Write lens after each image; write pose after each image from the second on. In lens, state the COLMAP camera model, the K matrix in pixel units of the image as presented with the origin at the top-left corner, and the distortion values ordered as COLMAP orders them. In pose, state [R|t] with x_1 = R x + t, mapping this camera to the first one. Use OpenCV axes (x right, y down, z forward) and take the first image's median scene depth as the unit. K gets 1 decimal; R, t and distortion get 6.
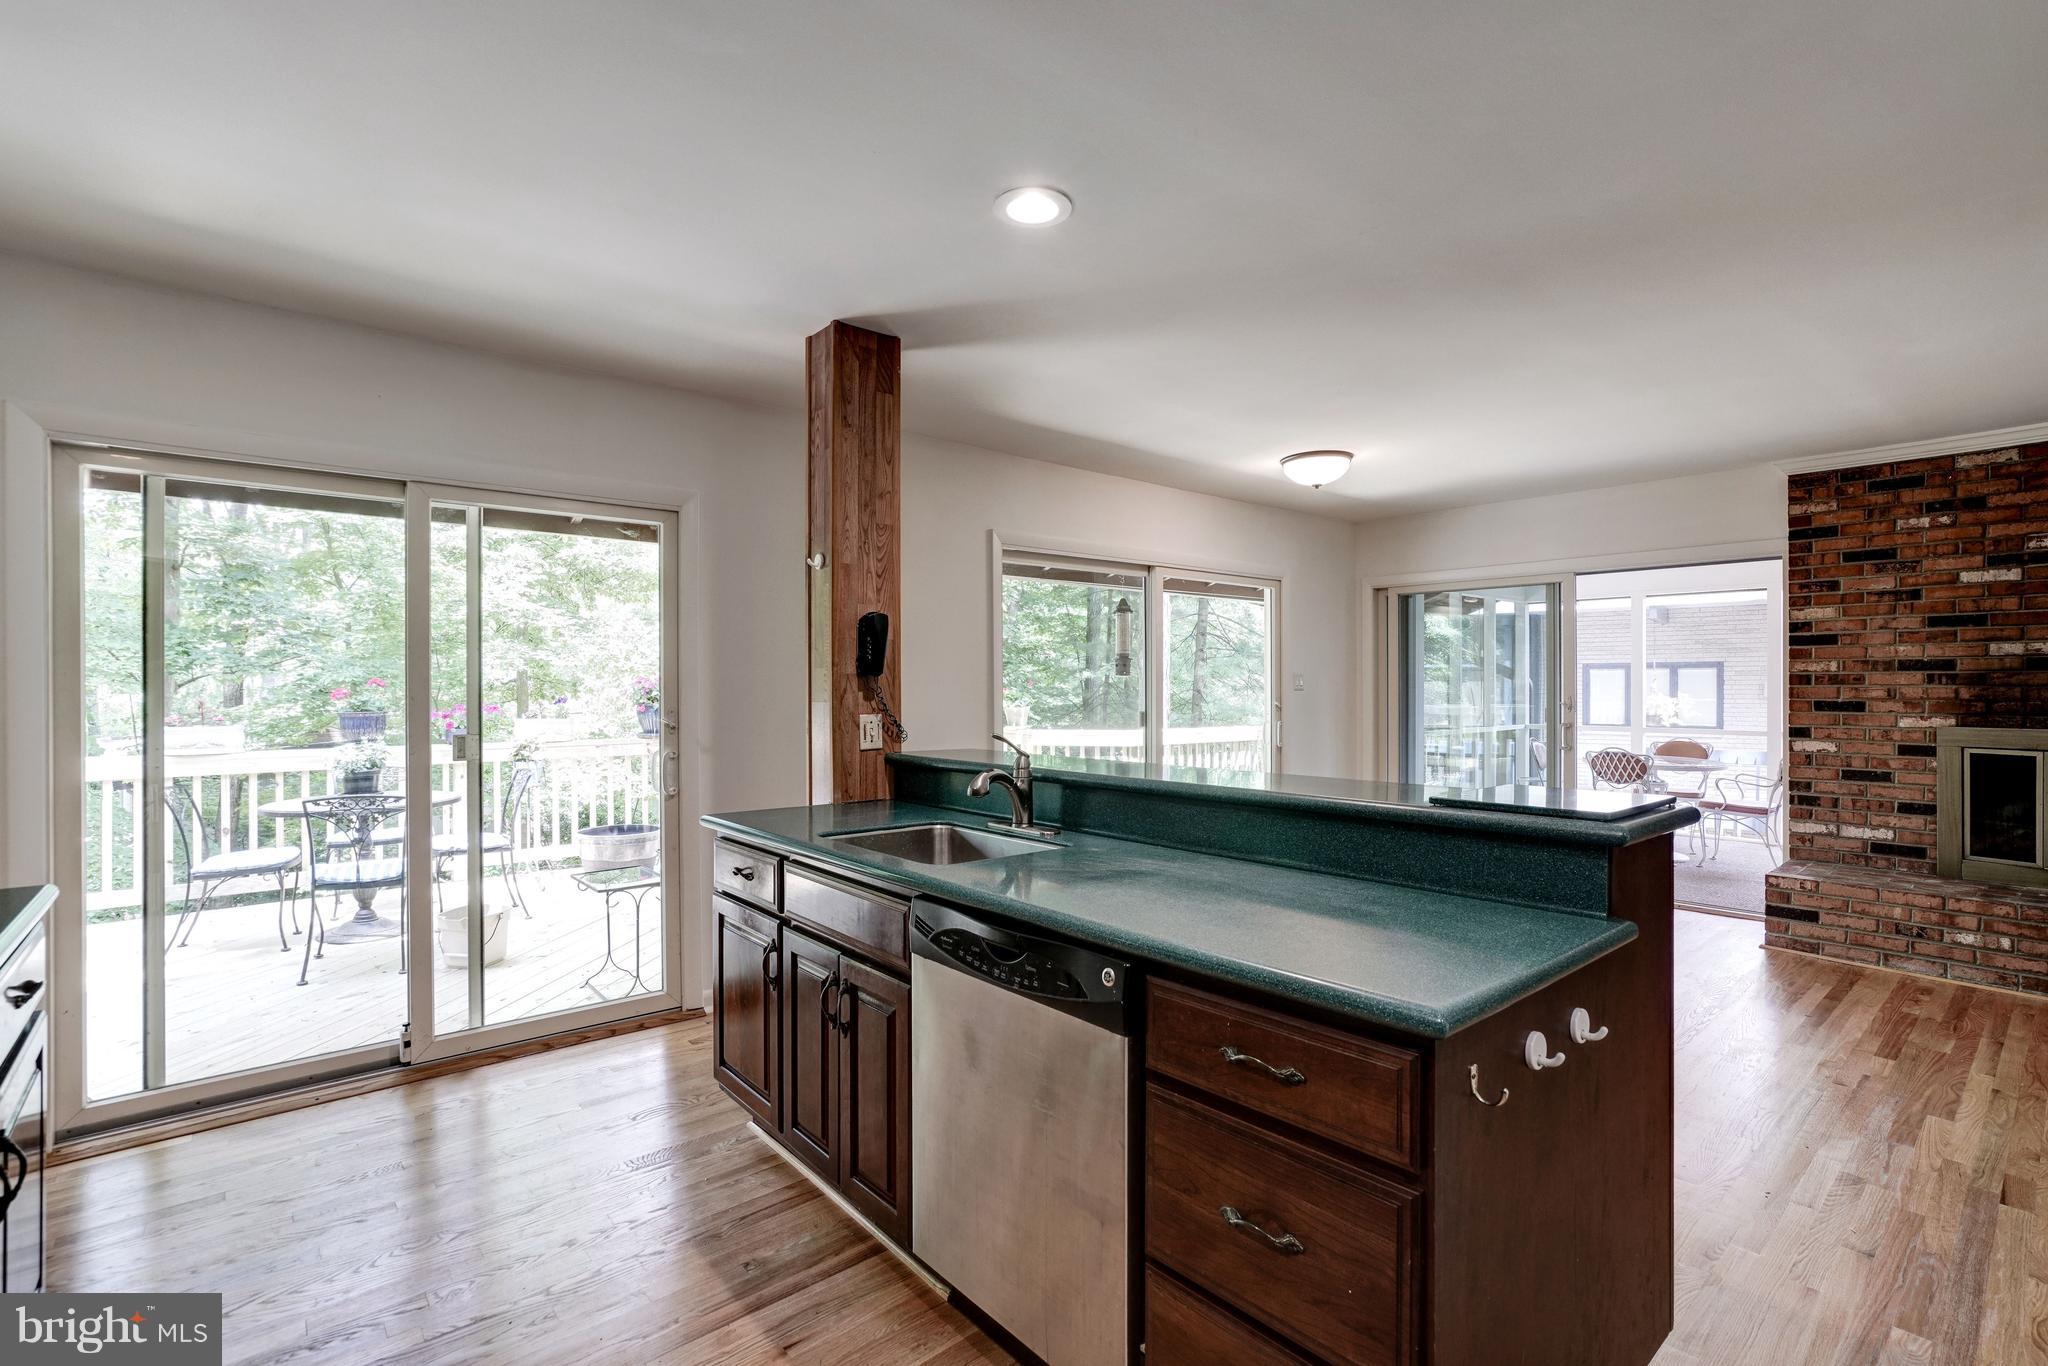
lens RADIAL K [[946.6, 0, 1030.5], [0, 946.6, 686.2], [0, 0, 1]] dist [-0.023858, 0.010507]
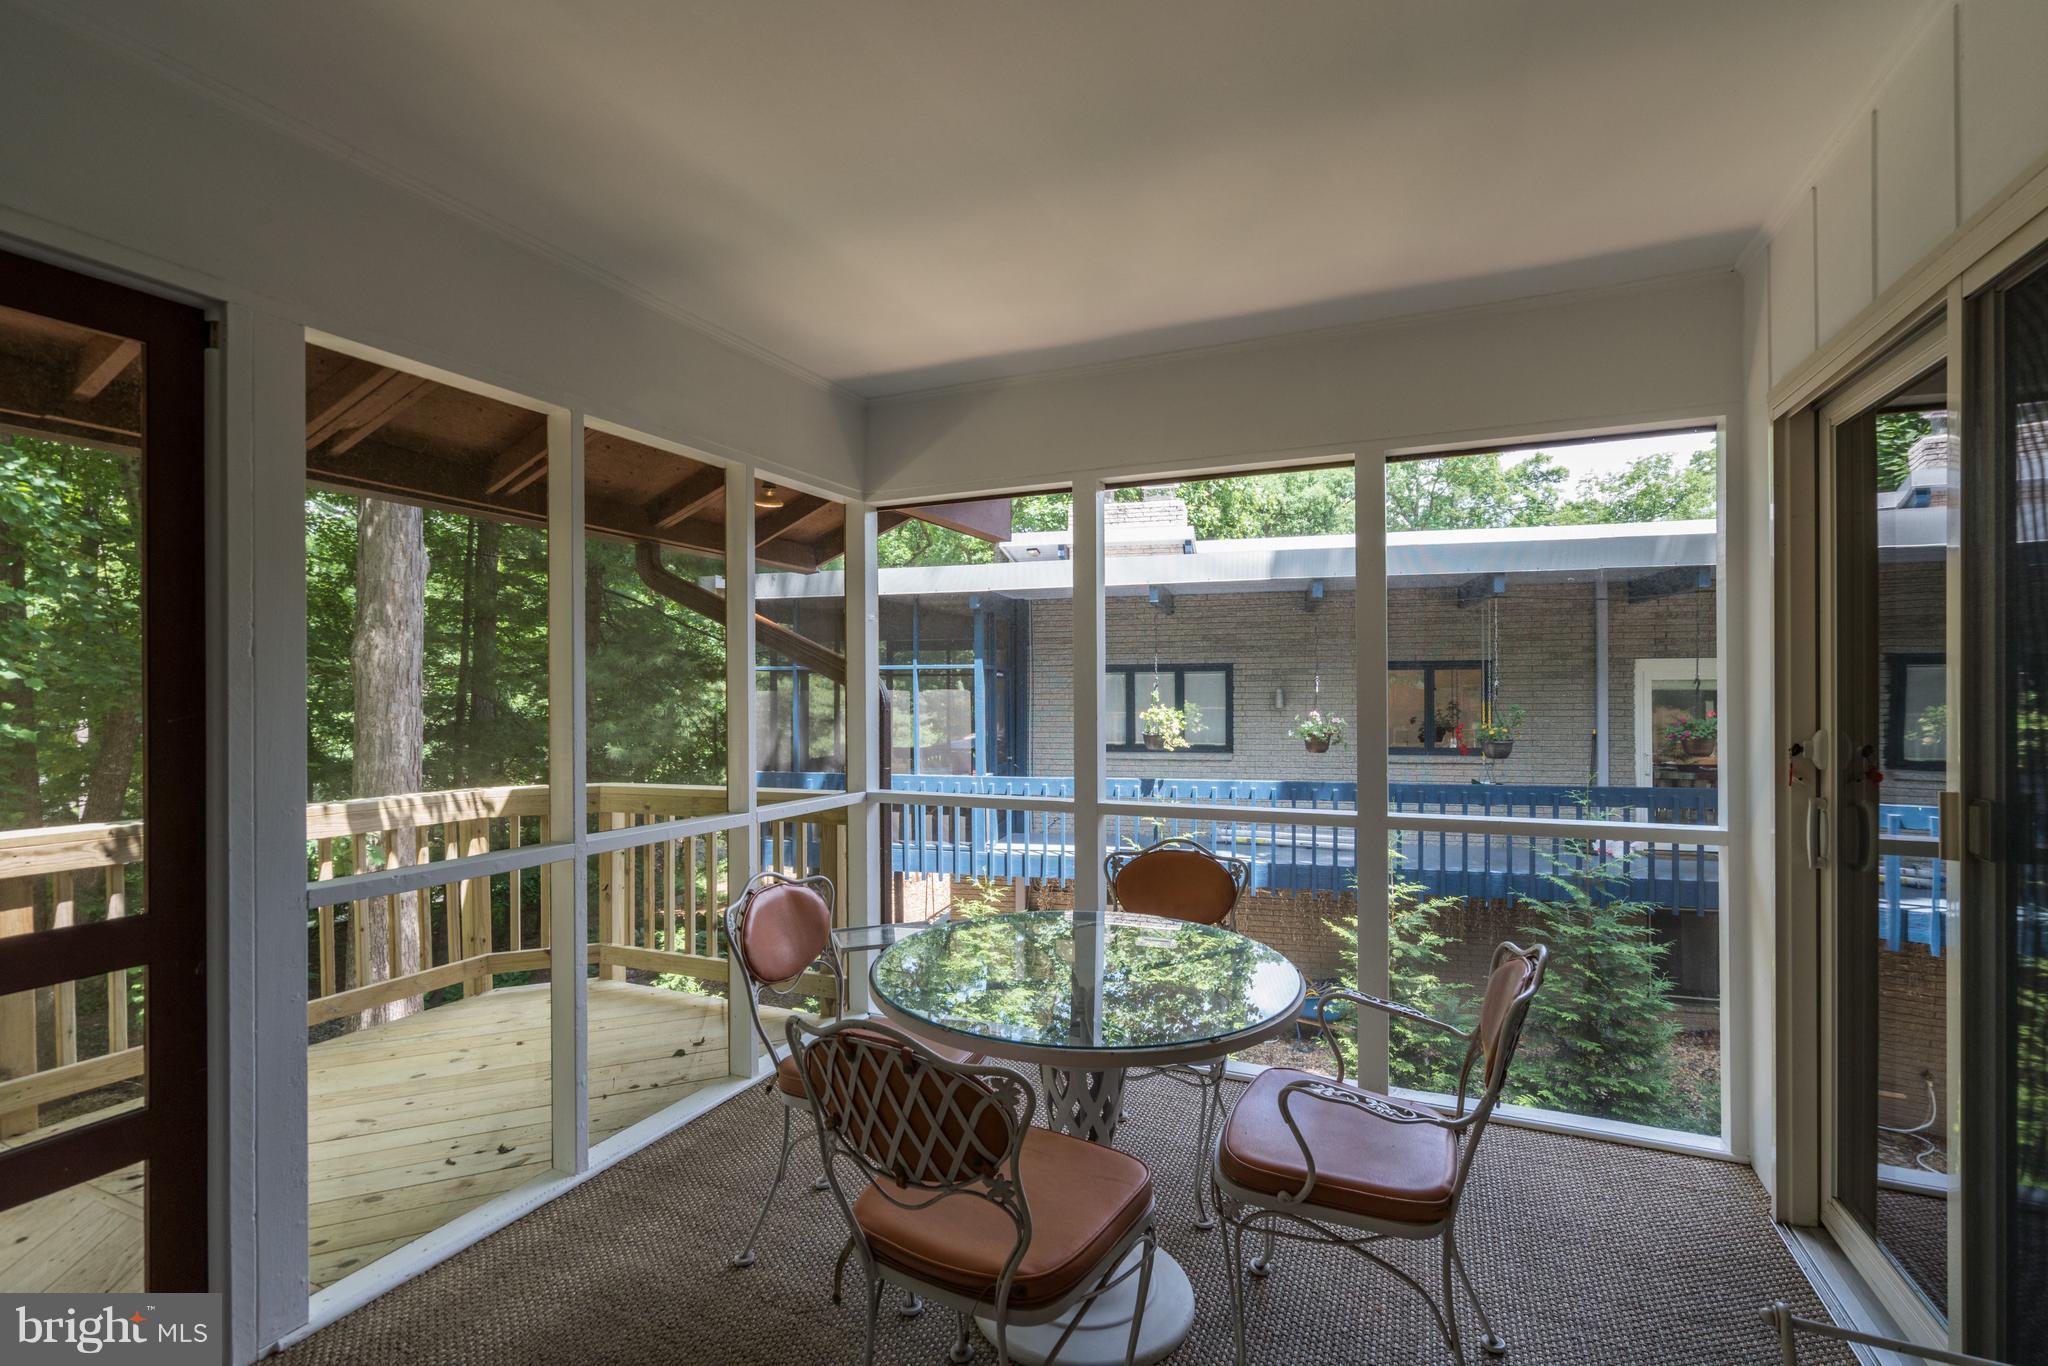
lens RADIAL K [[946.6, 0, 1037.0], [0, 946.6, 685.7], [0, 0, 1]] dist [-0.023858, 0.010507]
pose [[0.903079, -0.002802, 0.429466, 0.810277], [0.006644, 0.999950, -0.007446, -0.008231], [-0.429423, 0.009578, 0.903053, 1.145513]]
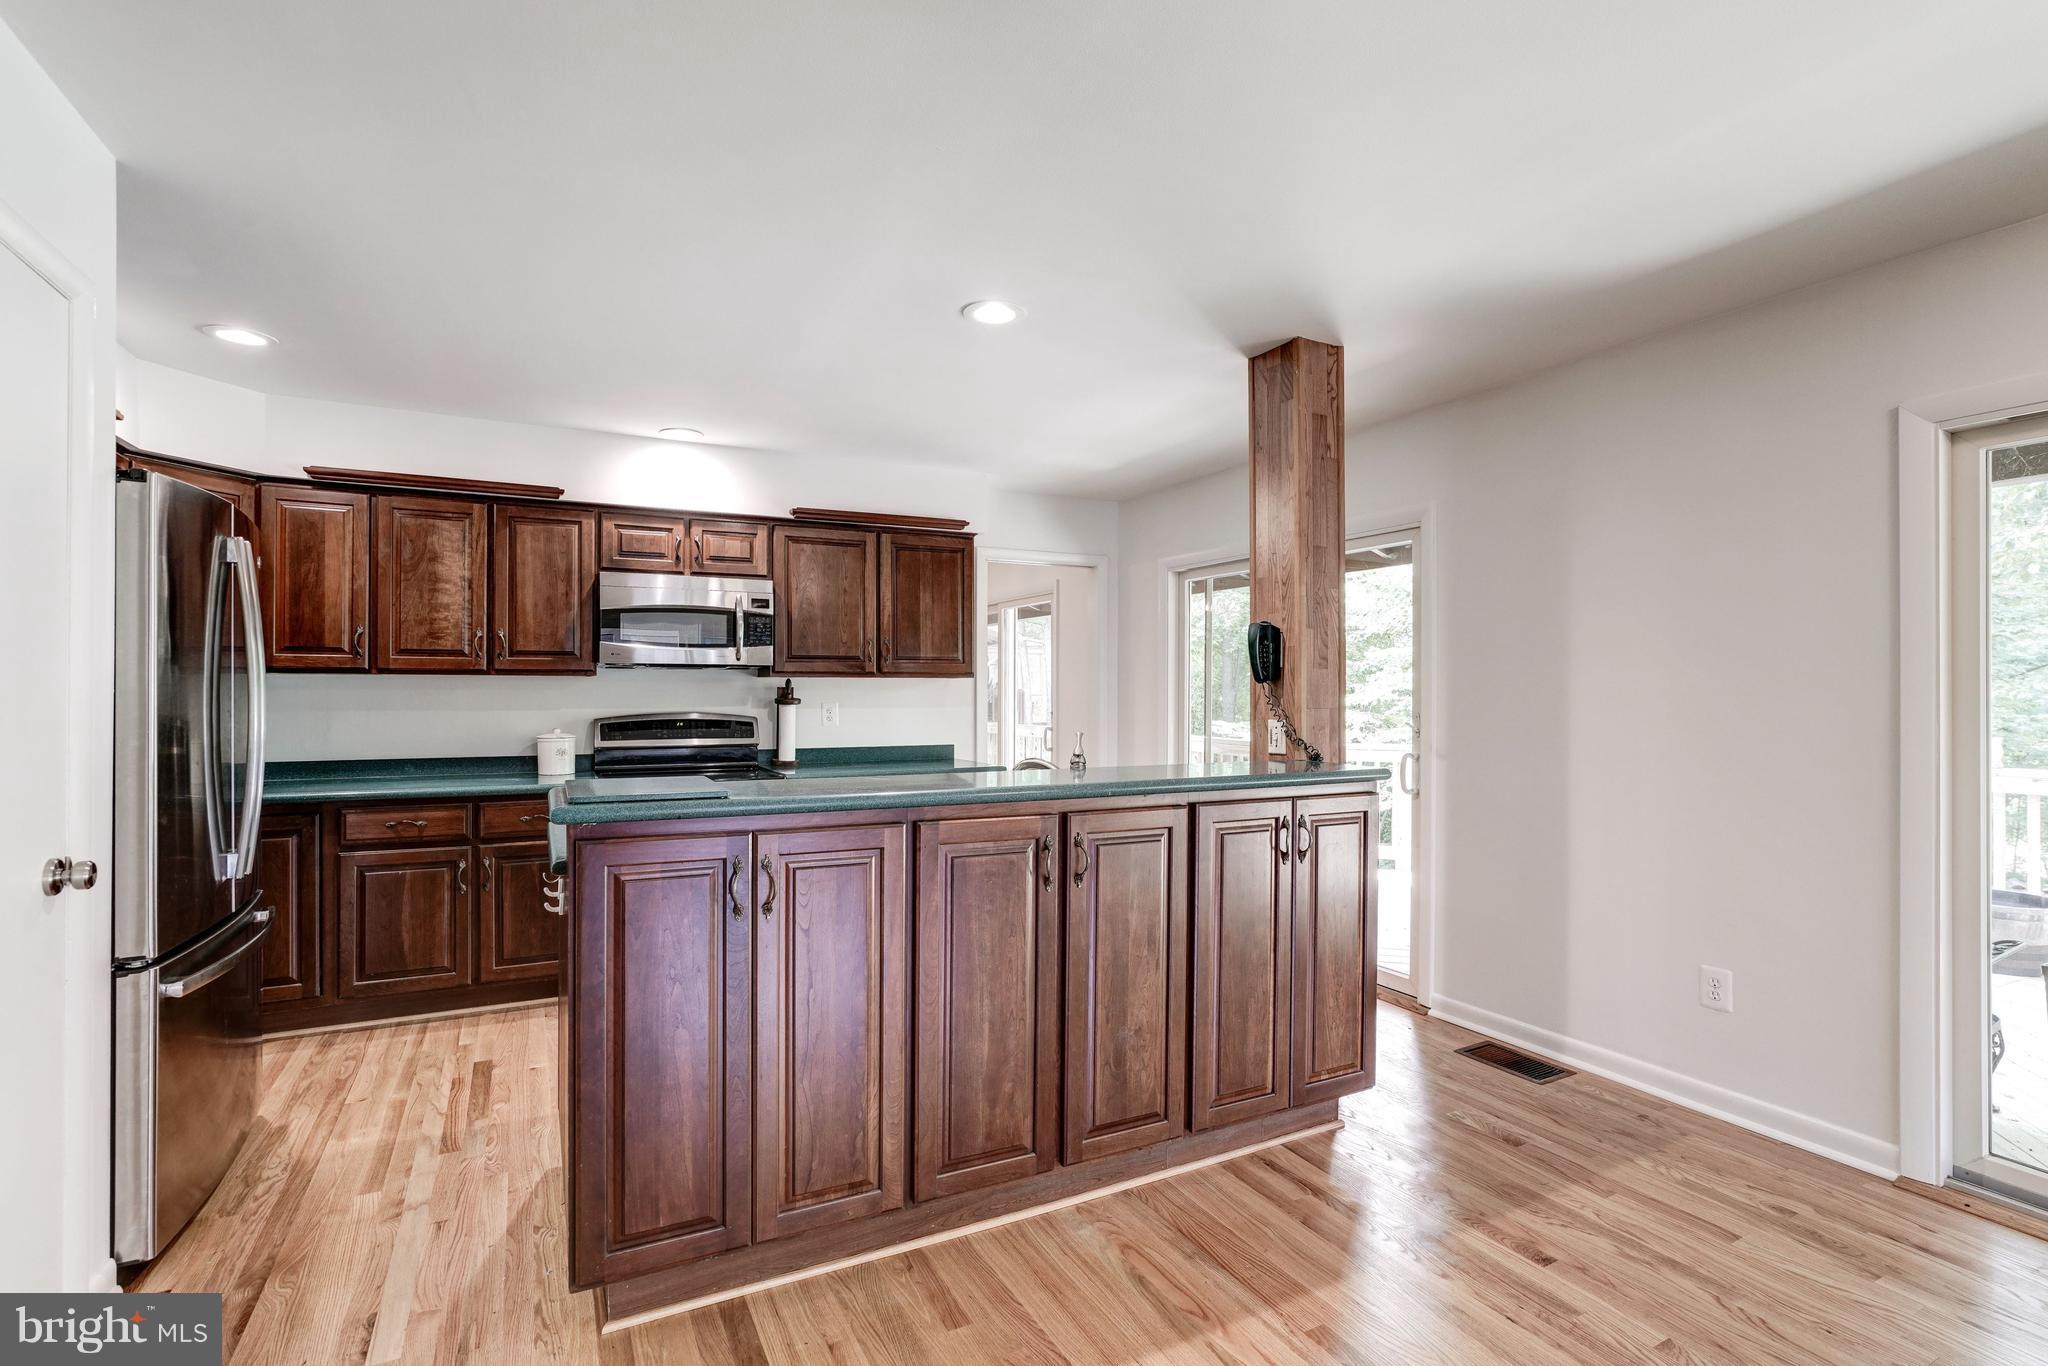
lens RADIAL K [[946.6, 0, 1060.6], [0, 946.6, 695.5], [0, 0, 1]] dist [-0.023858, 0.010507]
pose [[-0.202633, 0.001727, -0.979253, 0.591526], [-0.006025, 0.999977, 0.003010, 0.000655], [0.979236, 0.006510, -0.202618, 0.655860]]
